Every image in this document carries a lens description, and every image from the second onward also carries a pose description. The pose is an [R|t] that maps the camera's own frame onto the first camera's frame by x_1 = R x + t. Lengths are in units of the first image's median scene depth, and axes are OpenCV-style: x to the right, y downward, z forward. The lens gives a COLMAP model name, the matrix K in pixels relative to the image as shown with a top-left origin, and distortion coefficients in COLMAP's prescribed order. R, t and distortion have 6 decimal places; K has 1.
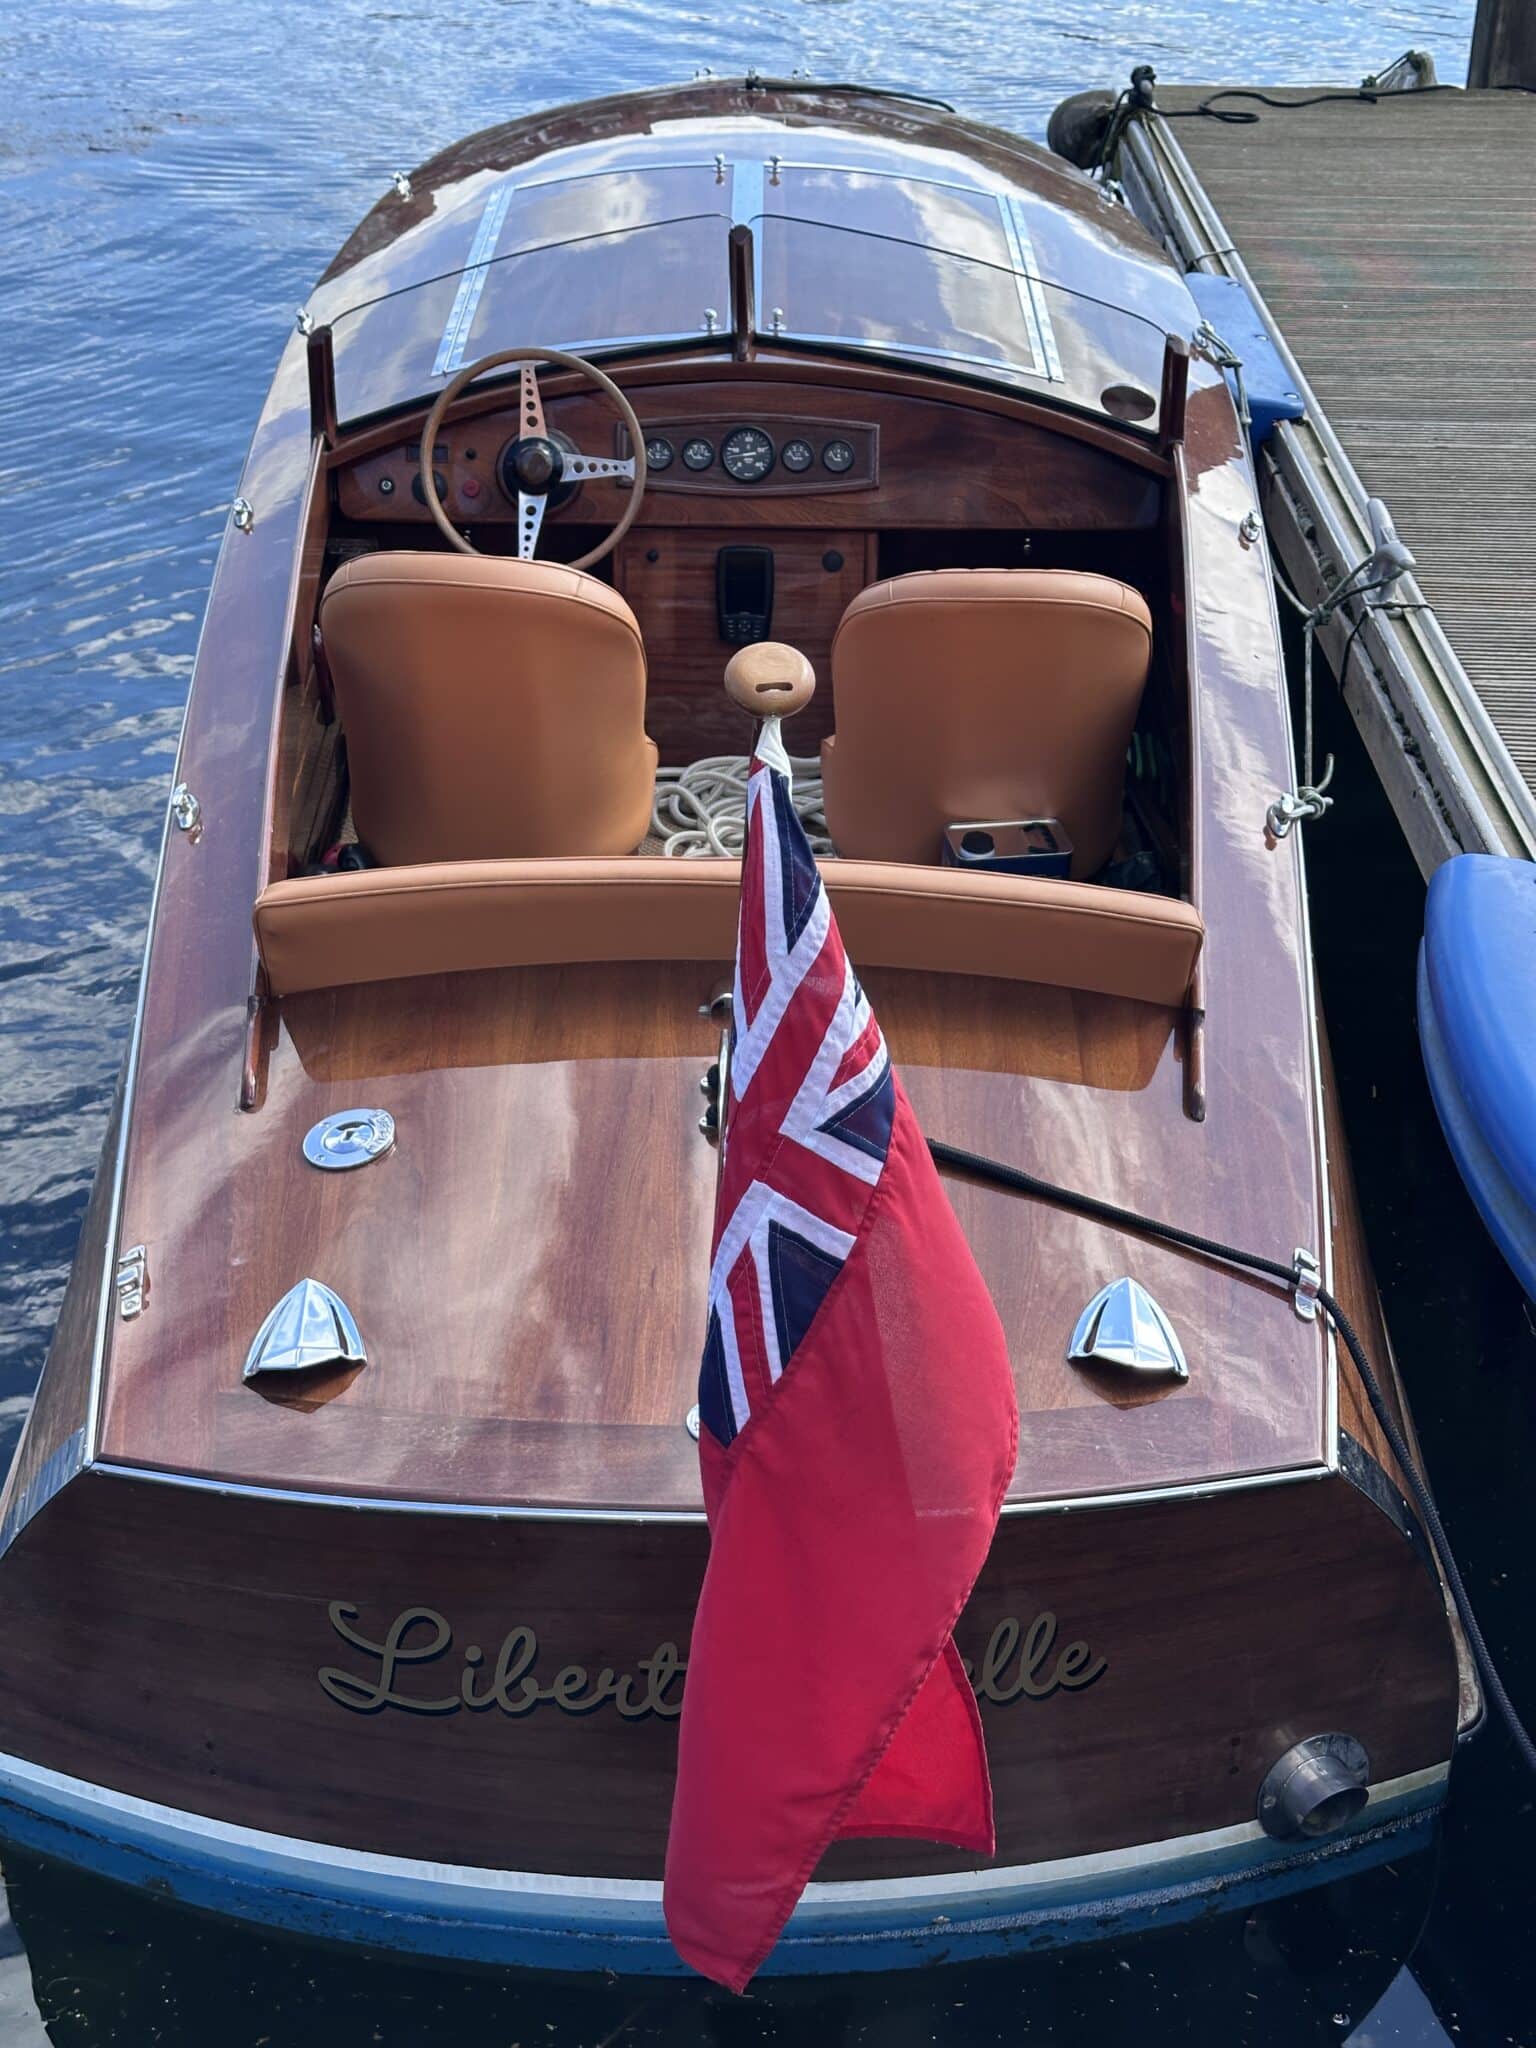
lens RADIAL K [[2995.9, 0, 776.9], [0, 2995.9, 1021.6], [0, 0, 1]] dist [0.117850, 0.000000]
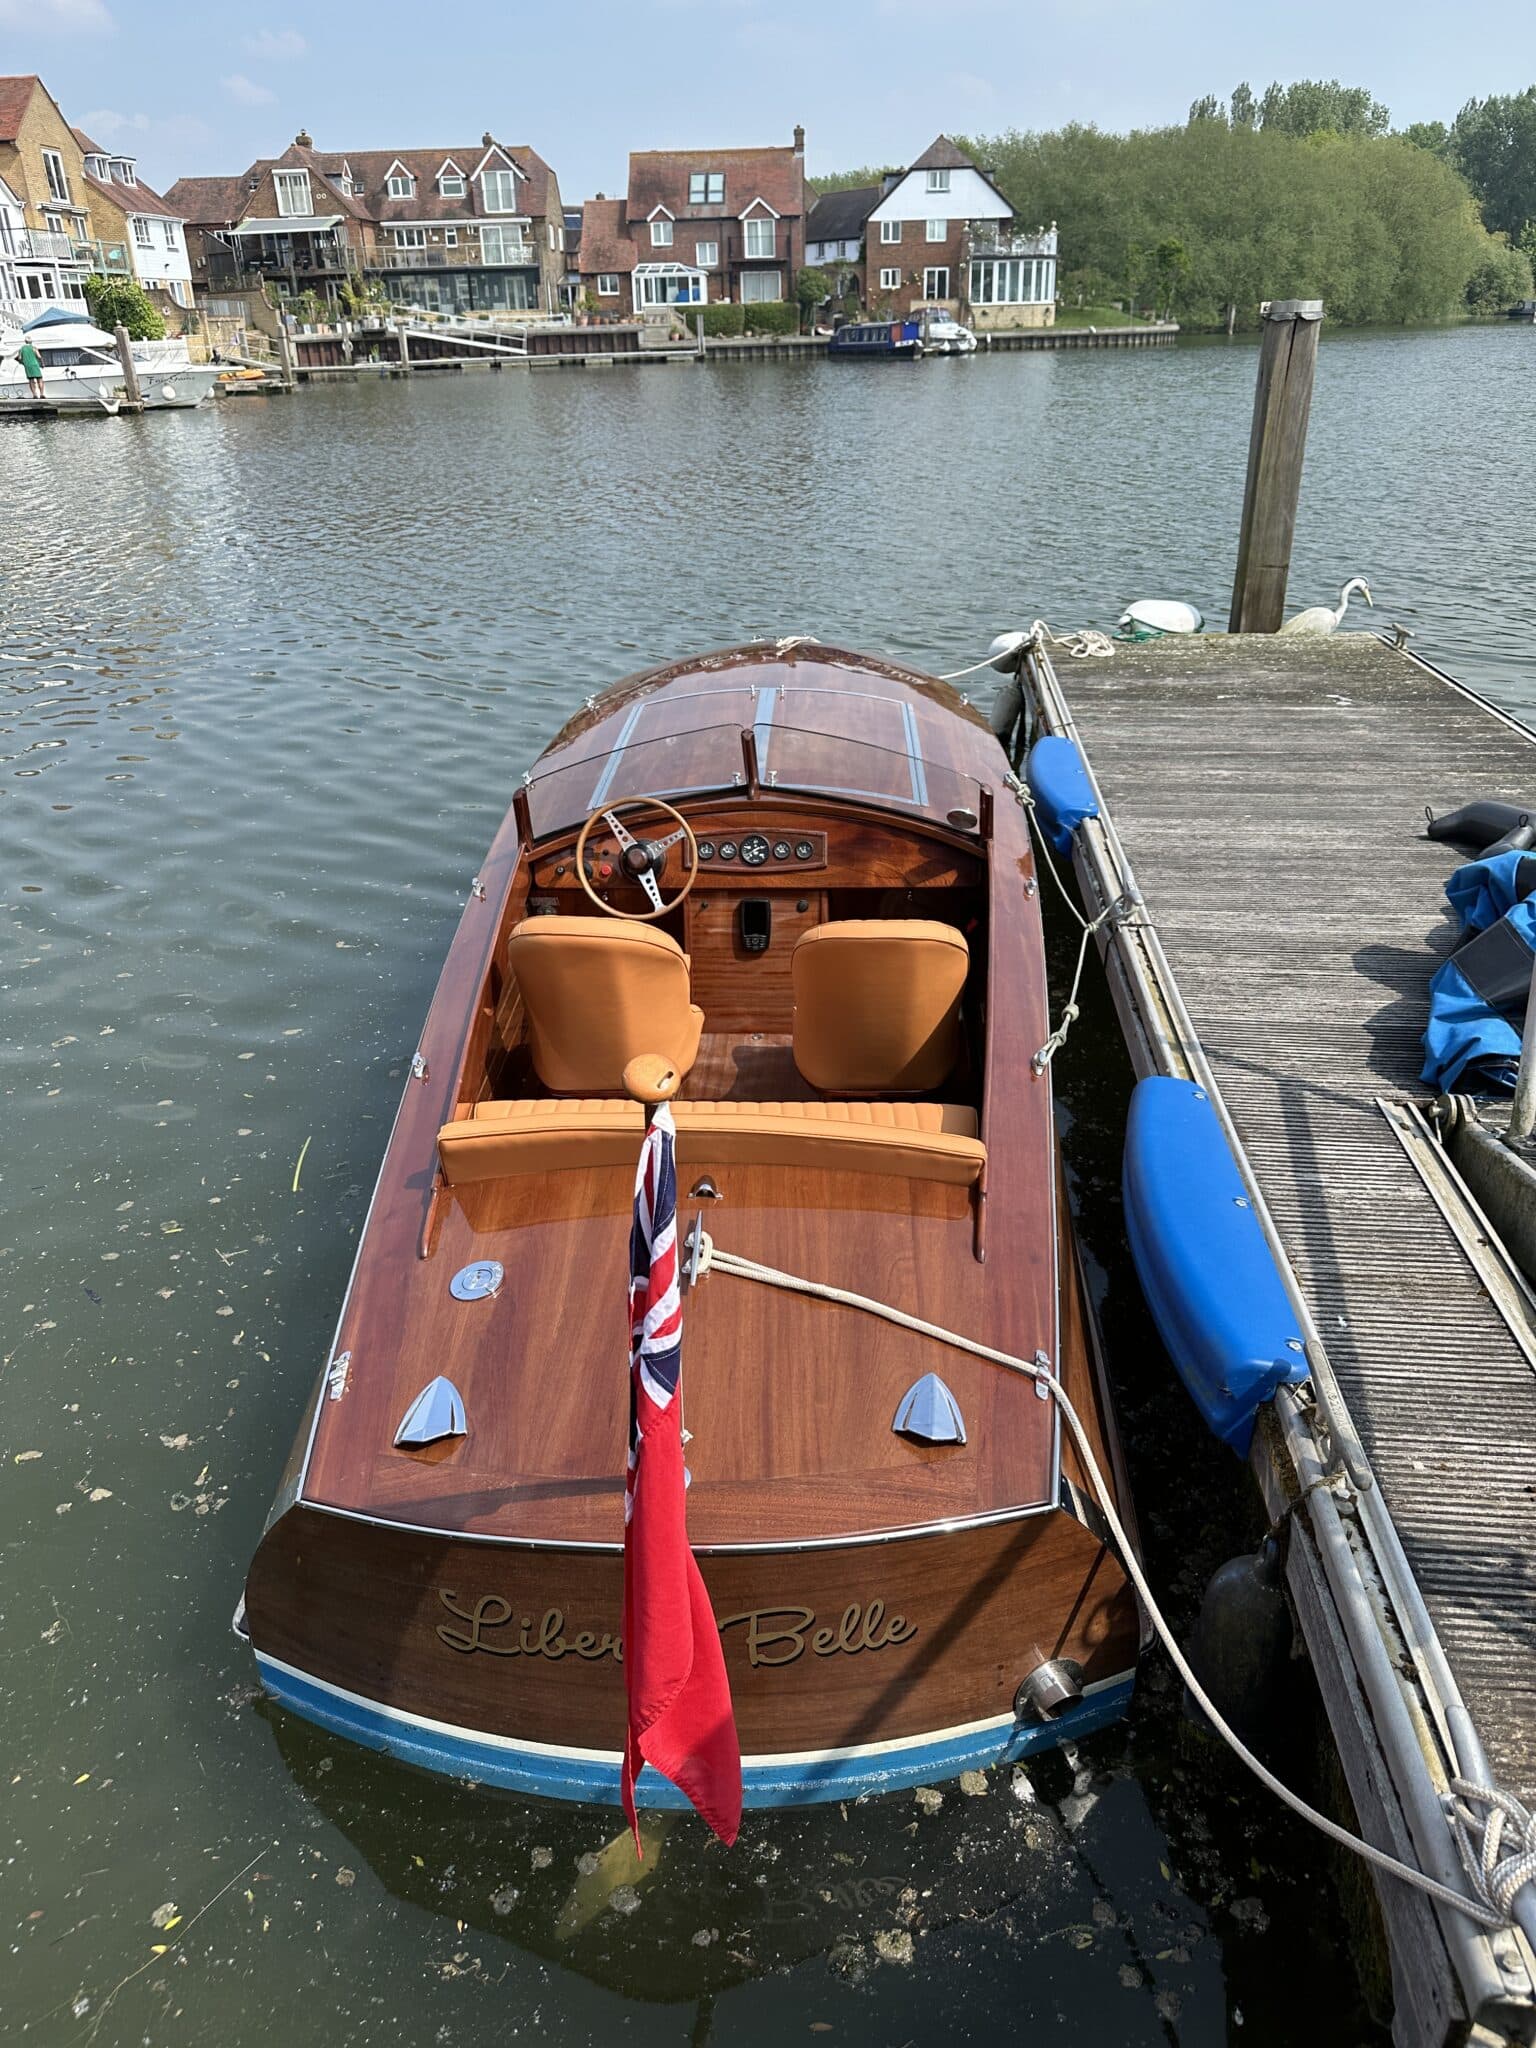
lens RADIAL K [[1463.1, 0, 770.7], [0, 1463.1, 1034.4], [0, 0, 1]] dist [0.053076, -0.014881]
pose [[0.998807, -0.009908, -0.047810, 0.049495], [0.008309, 0.999403, -0.033540, -0.054647], [0.048114, 0.033103, 0.998293, 0.134035]]
